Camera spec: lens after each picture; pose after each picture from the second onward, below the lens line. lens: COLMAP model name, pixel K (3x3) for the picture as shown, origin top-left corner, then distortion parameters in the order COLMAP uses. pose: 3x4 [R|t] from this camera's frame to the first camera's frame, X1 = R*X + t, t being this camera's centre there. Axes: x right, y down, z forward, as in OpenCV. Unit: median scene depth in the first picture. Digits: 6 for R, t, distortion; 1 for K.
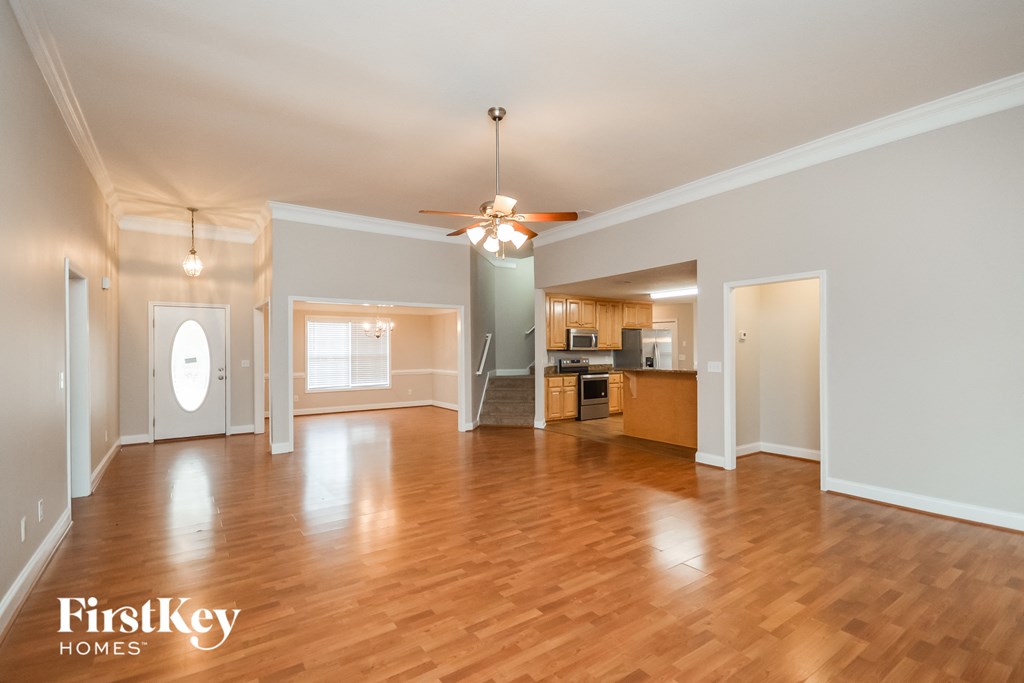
lens RADIAL K [[476.7, 0, 519.3], [0, 476.7, 345.1], [0, 0, 1]] dist [0.001781, -0.000663]
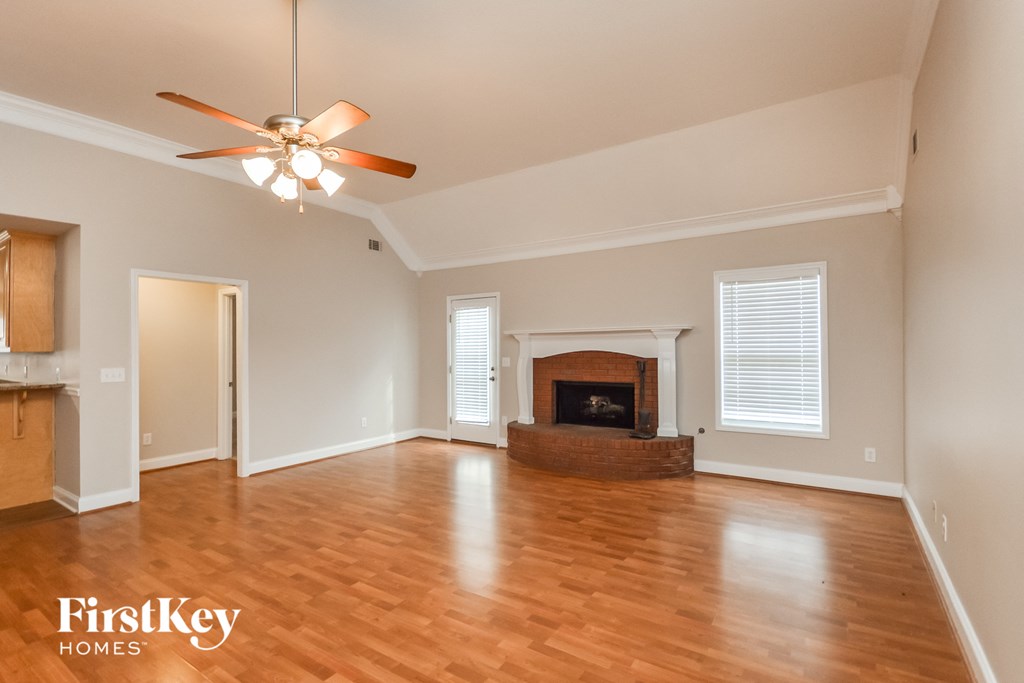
lens RADIAL K [[476.7, 0, 514.6], [0, 476.7, 342.9], [0, 0, 1]] dist [0.001781, -0.000663]
pose [[-0.357558, 0.013258, 0.933797, -0.812236], [0.002589, 0.999909, -0.013205, 0.010104], [-0.933887, -0.002304, -0.357560, 1.028249]]
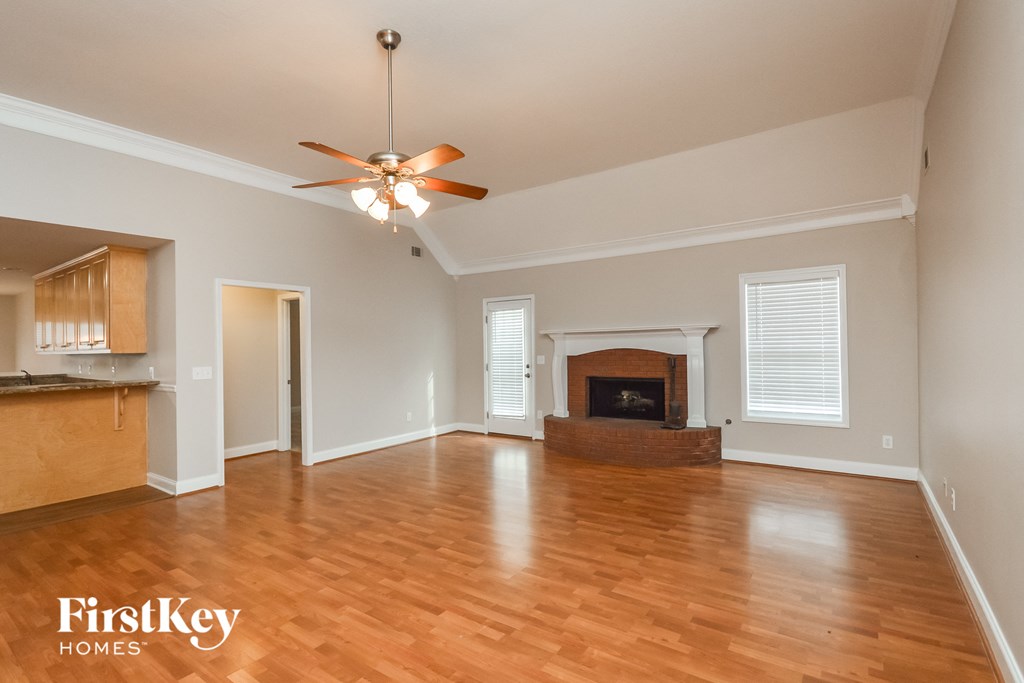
lens RADIAL K [[476.7, 0, 514.6], [0, 476.7, 342.9], [0, 0, 1]] dist [0.001781, -0.000663]
pose [[-0.335067, 0.014549, 0.942082, -0.897118], [0.010516, 0.999876, -0.011701, 0.011870], [-0.942136, 0.005986, -0.335178, 1.157360]]
